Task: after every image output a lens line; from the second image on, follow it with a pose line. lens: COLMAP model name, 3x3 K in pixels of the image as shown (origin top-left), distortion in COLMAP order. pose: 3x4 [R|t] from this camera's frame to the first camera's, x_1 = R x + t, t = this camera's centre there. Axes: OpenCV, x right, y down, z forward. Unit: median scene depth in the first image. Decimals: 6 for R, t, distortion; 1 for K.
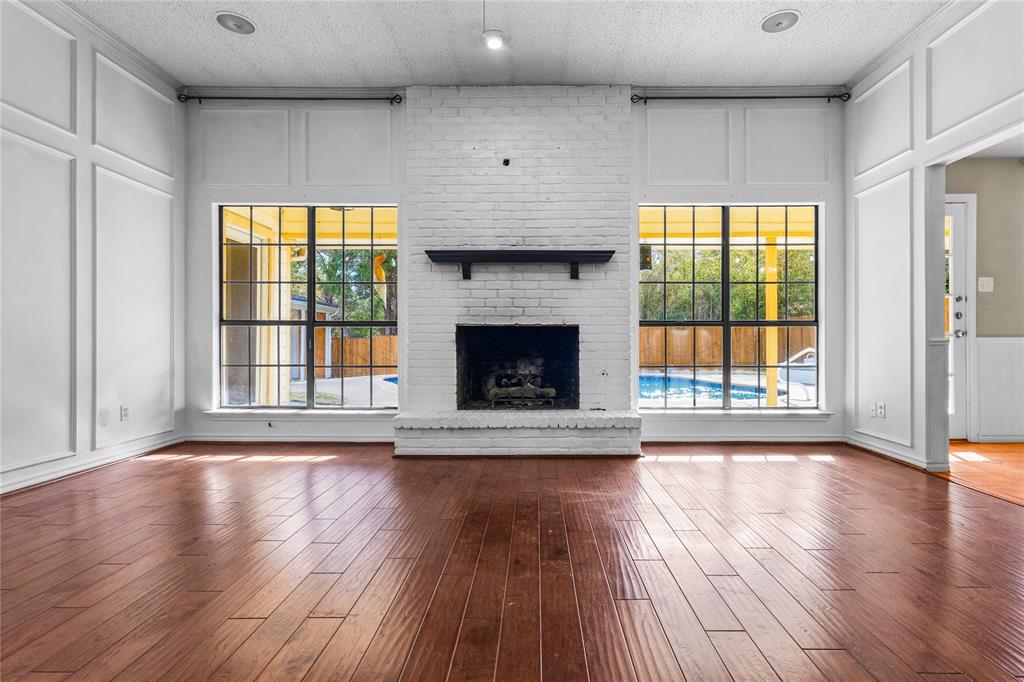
lens RADIAL K [[473.2, 0, 511.3], [0, 473.2, 337.5], [0, 0, 1]] dist [0.000156, 0.000033]
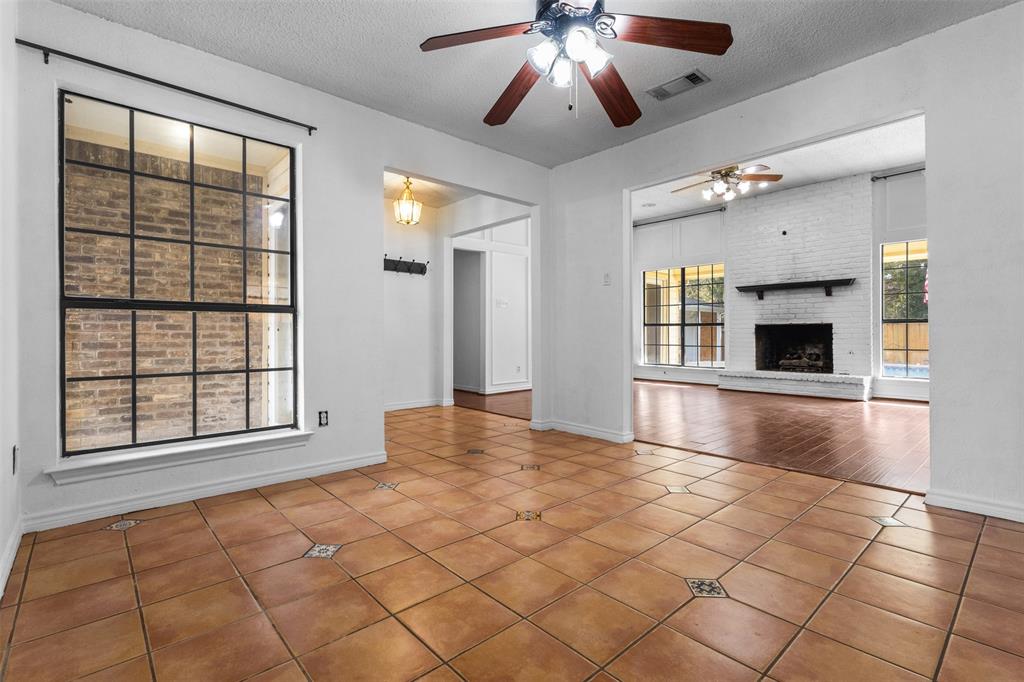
lens RADIAL K [[473.2, 0, 510.8], [0, 473.2, 333.5], [0, 0, 1]] dist [0.000156, 0.000033]
pose [[0.671623, -0.003944, -0.740883, 0.616081], [0.008113, 0.999965, 0.002032, -0.003031], [0.740849, -0.007376, 0.671632, -0.963124]]
